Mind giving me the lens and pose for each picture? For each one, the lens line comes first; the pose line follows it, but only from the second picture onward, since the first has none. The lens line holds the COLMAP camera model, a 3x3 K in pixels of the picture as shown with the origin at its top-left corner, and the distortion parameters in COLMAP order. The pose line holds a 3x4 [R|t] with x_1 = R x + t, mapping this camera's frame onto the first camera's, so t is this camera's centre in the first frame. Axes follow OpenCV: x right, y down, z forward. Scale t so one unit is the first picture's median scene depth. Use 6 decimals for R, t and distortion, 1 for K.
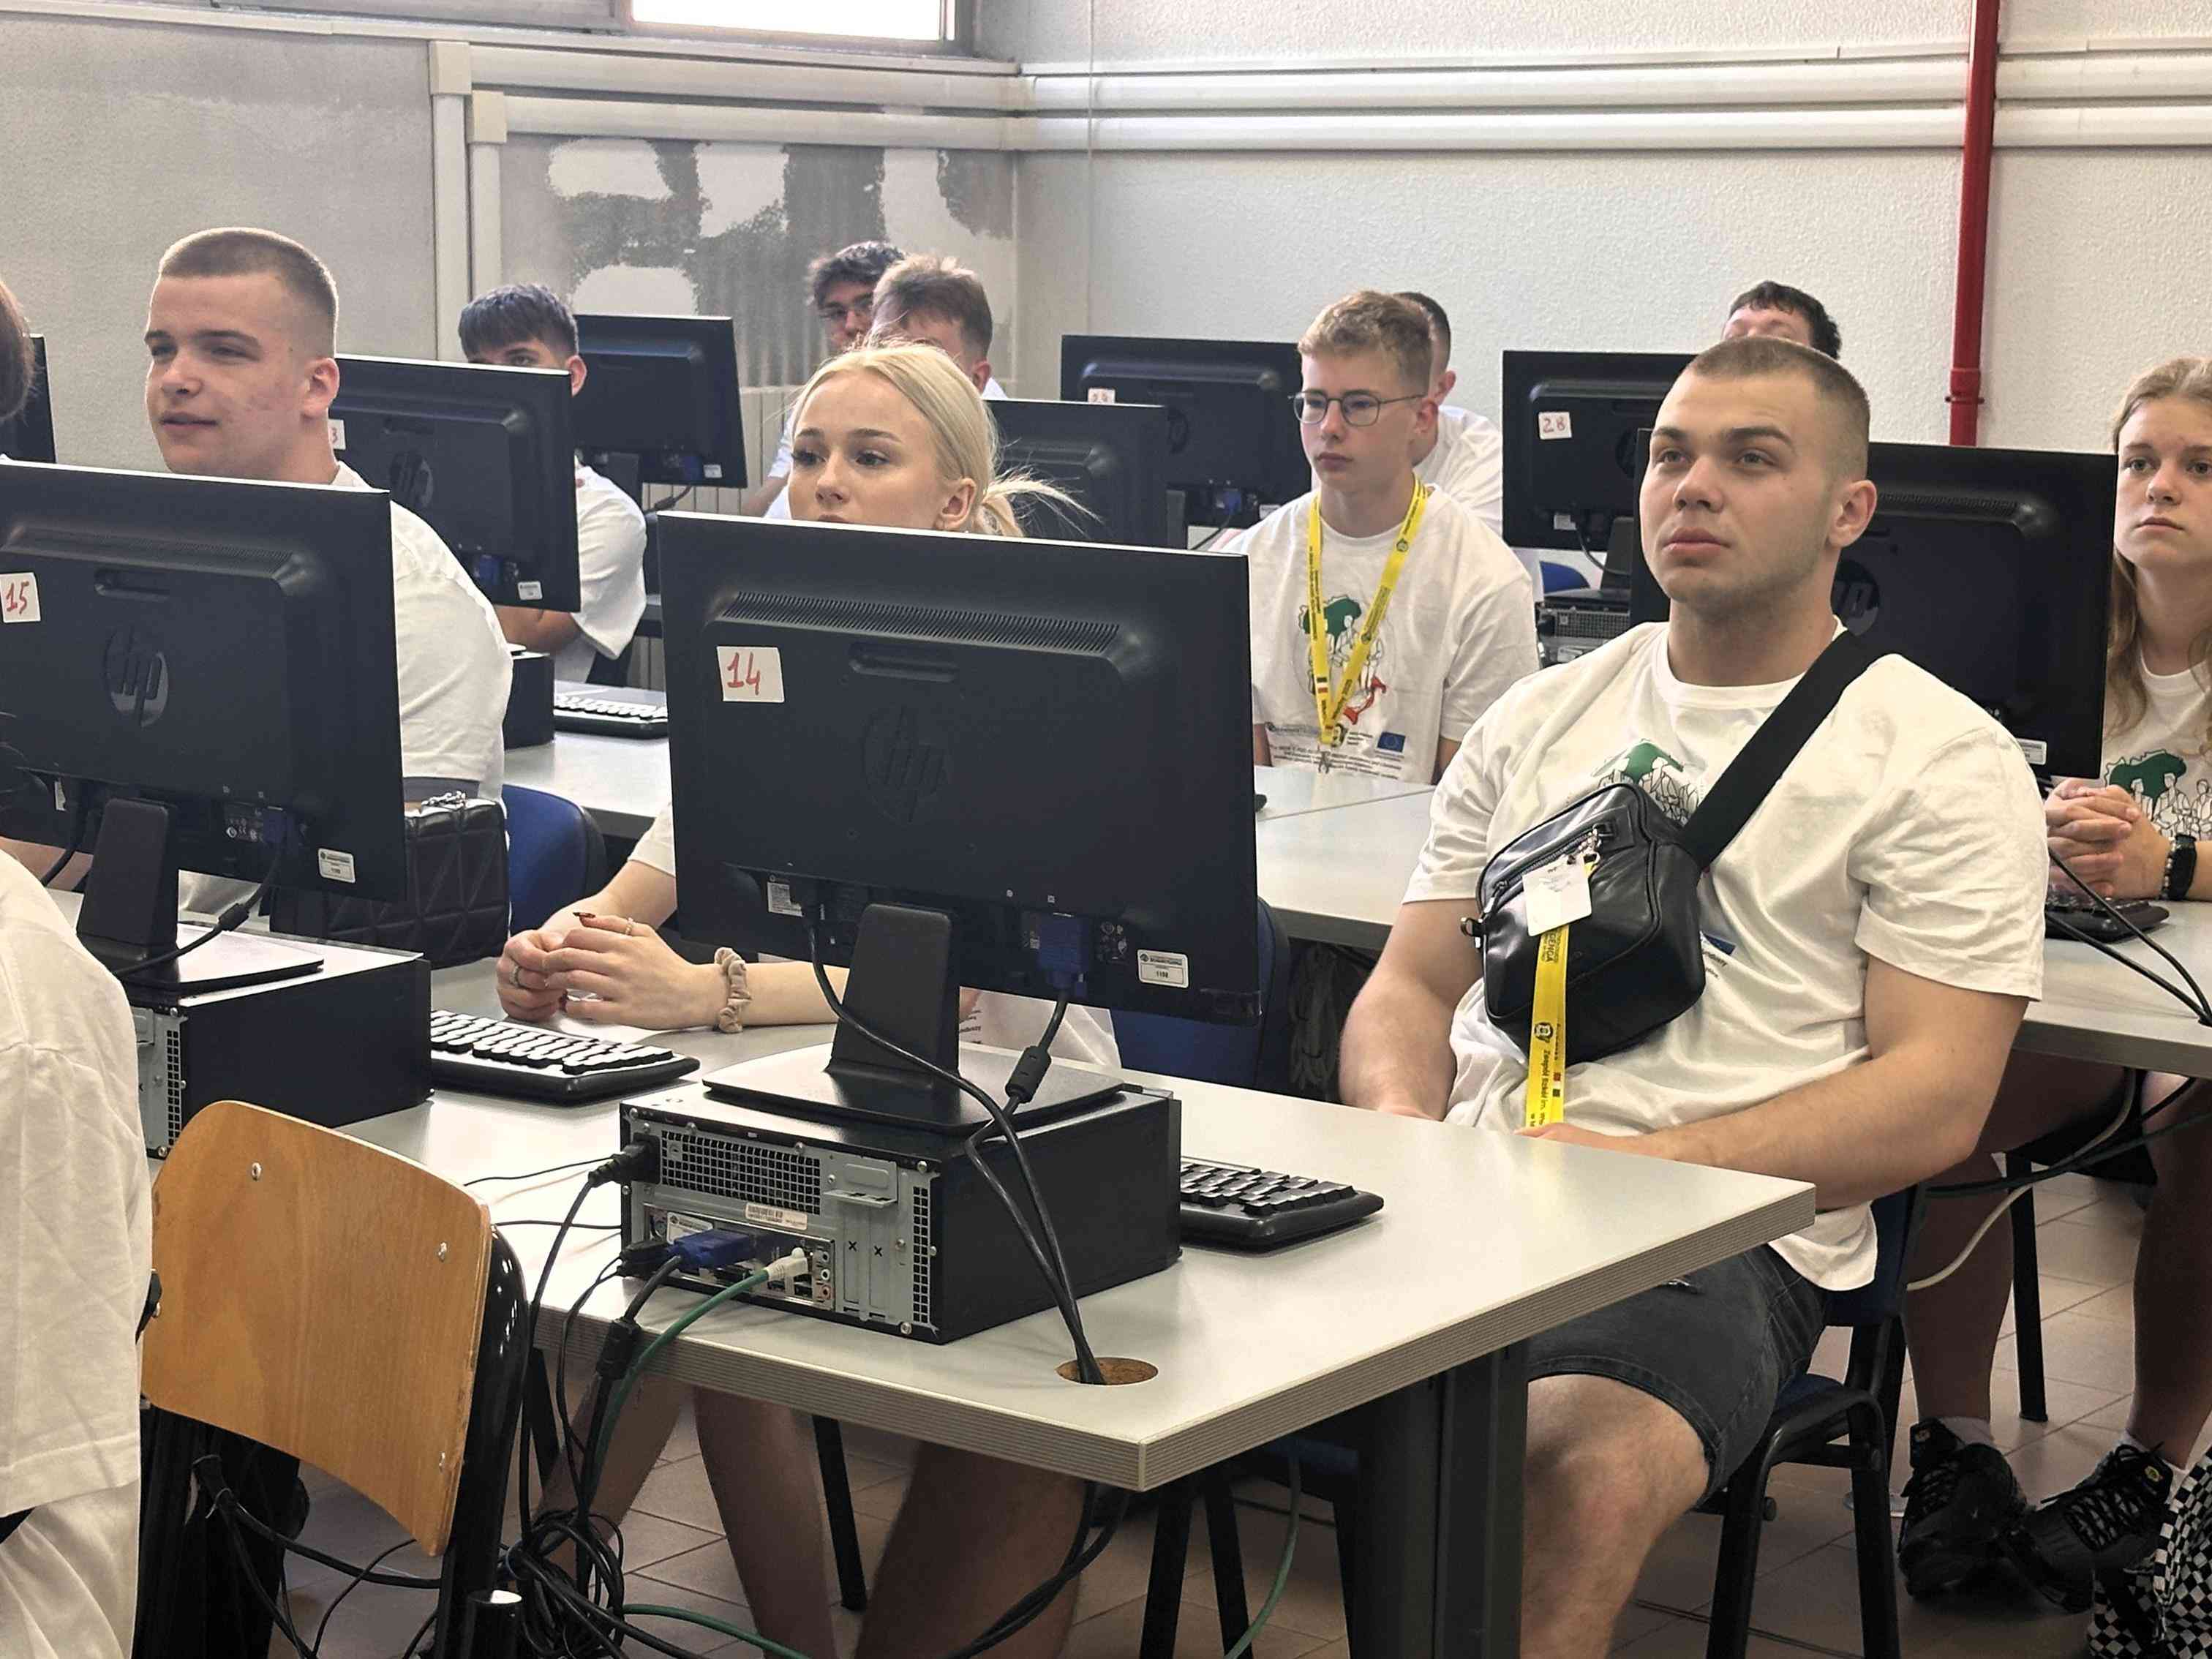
lens RADIAL K [[4104.5, 0, 1104.5], [0, 4104.5, 838.2], [0, 0, 1]] dist [0.134023, 0.000000]
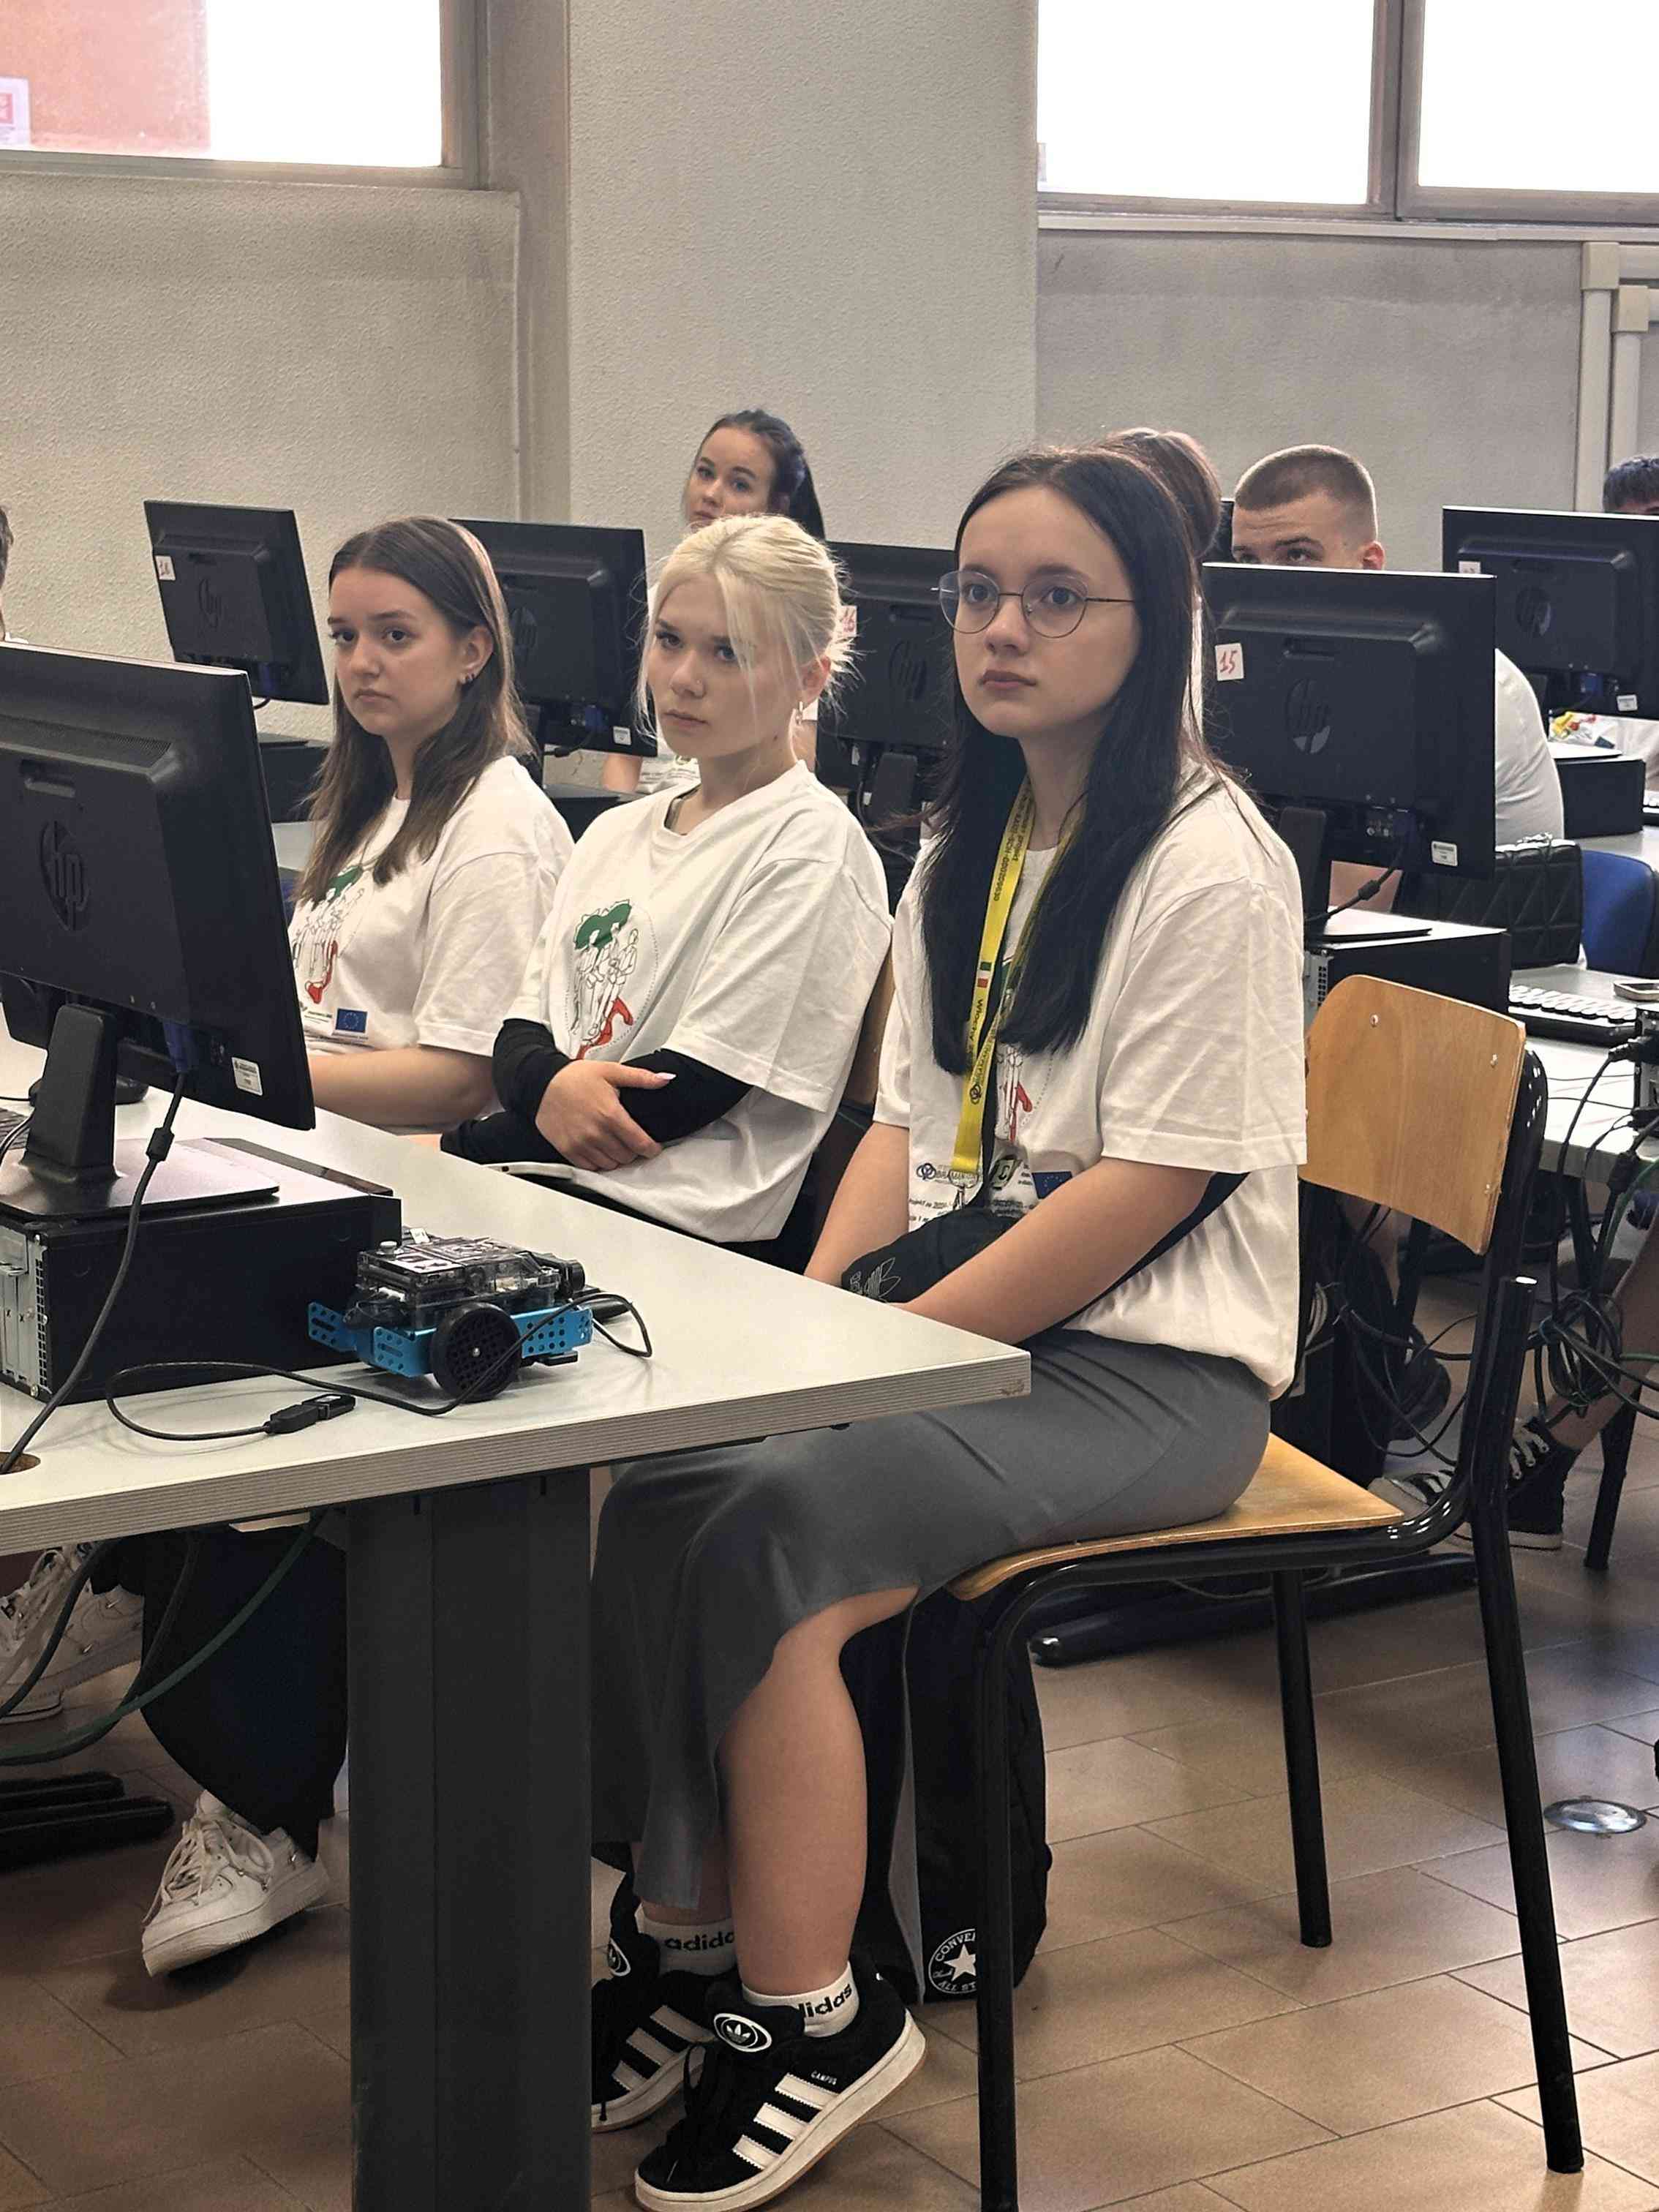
lens RADIAL K [[4104.5, 0, 822.0], [0, 4104.5, 1105.5], [0, 0, 1]] dist [0.134023, 0.000000]
pose [[0.941272, 0.048220, -0.334188, 0.075490], [-0.043228, 0.998815, 0.022364, 0.064533], [0.334870, -0.006605, 0.942241, -0.336667]]
